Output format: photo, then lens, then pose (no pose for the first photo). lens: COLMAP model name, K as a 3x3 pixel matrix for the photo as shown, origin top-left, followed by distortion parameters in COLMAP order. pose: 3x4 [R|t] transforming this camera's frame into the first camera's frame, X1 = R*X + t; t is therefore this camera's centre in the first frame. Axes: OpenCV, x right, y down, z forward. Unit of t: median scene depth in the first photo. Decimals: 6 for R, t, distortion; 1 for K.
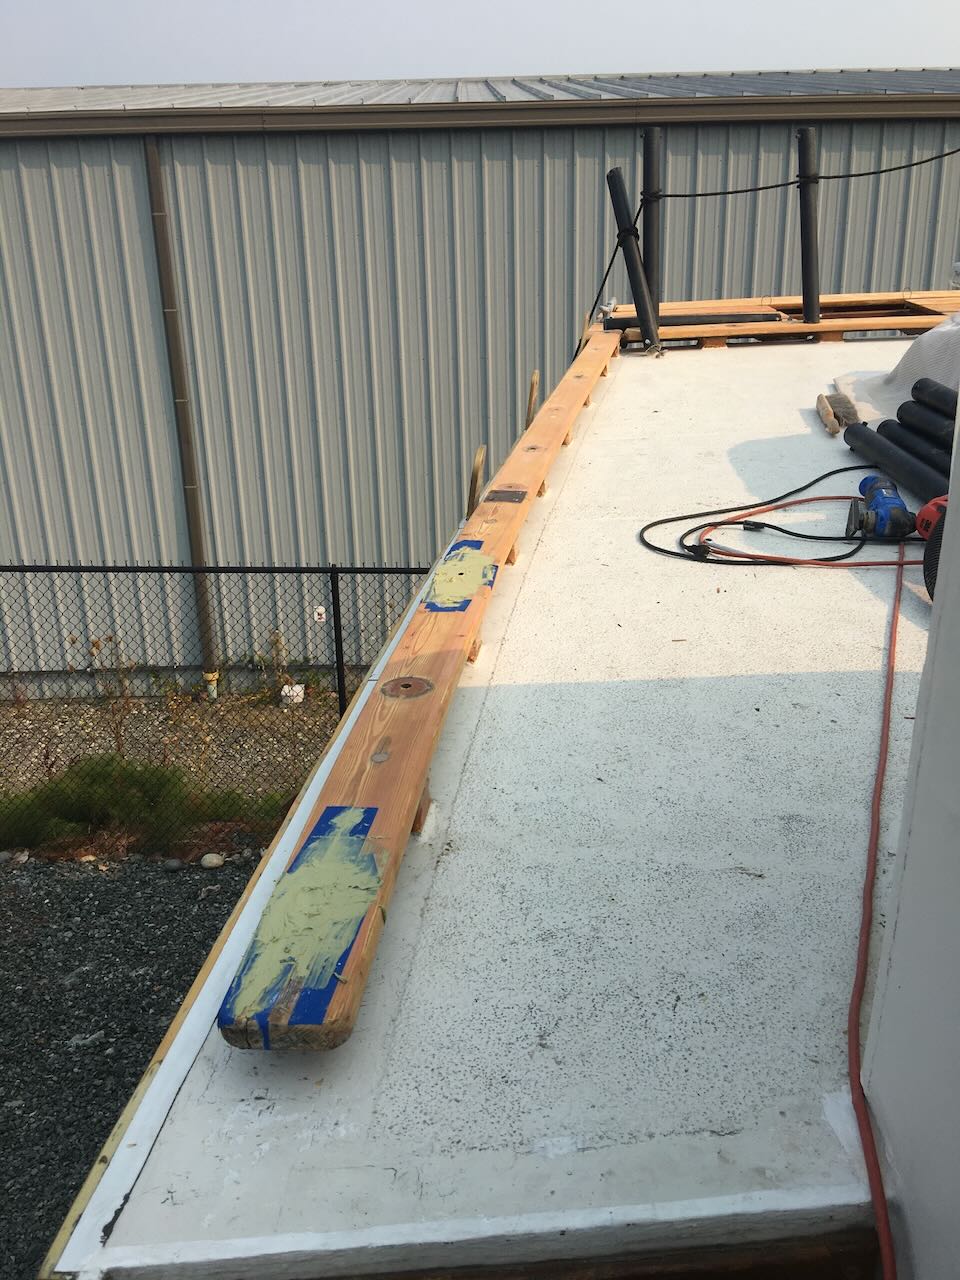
lens RADIAL K [[1071.7, 0, 480.0], [0, 1071.7, 640.0], [0, 0, 1]] dist [0.050405, -0.073701]
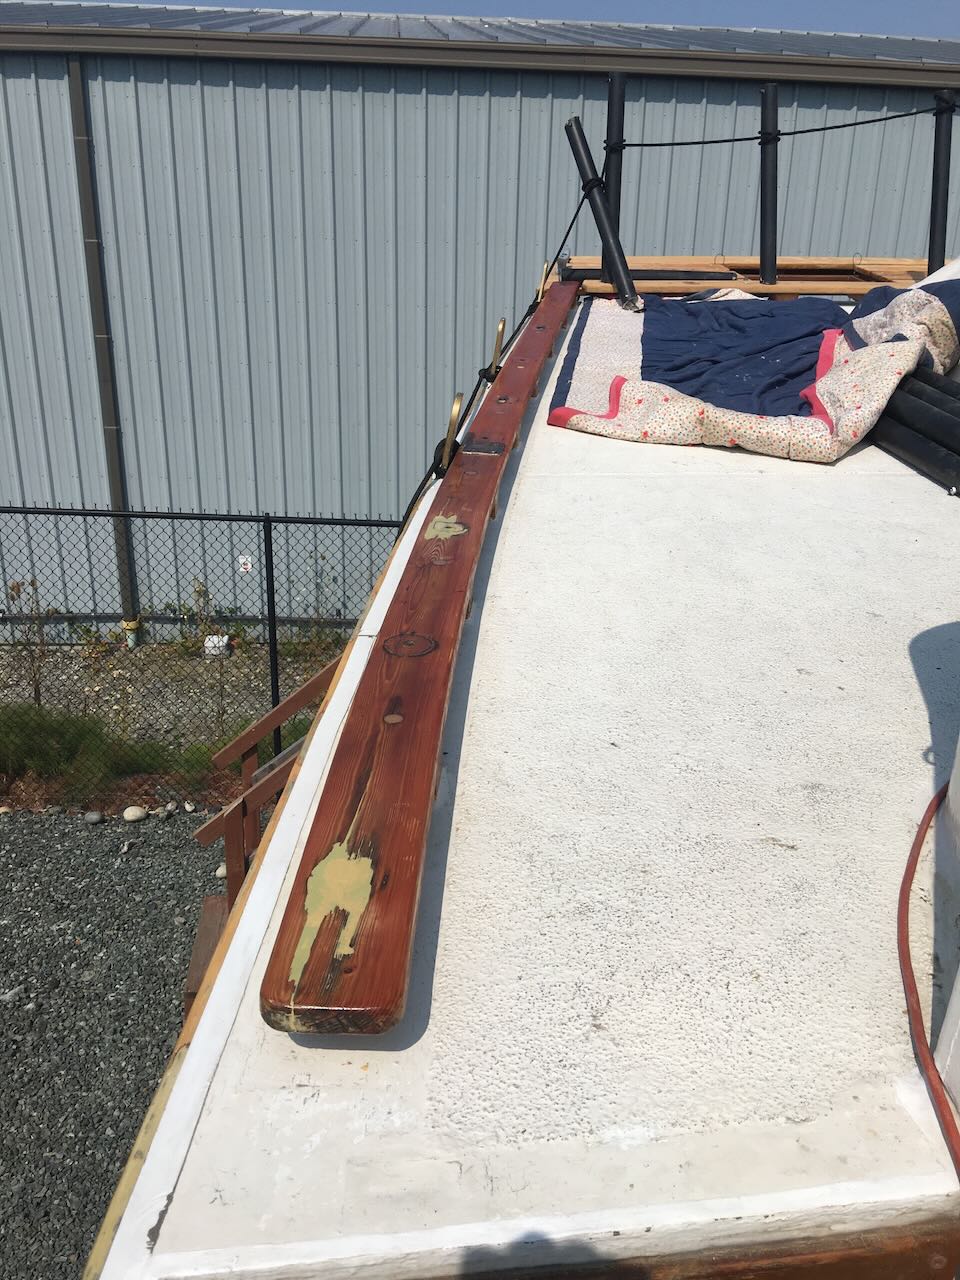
lens RADIAL K [[1074.1, 0, 480.0], [0, 1074.1, 640.0], [0, 0, 1]] dist [0.045374, -0.057509]
pose [[0.997077, 0.022191, 0.073104, -0.094651], [-0.025200, 0.998862, 0.040501, 0.000476], [-0.072122, -0.042225, 0.996502, 0.057462]]
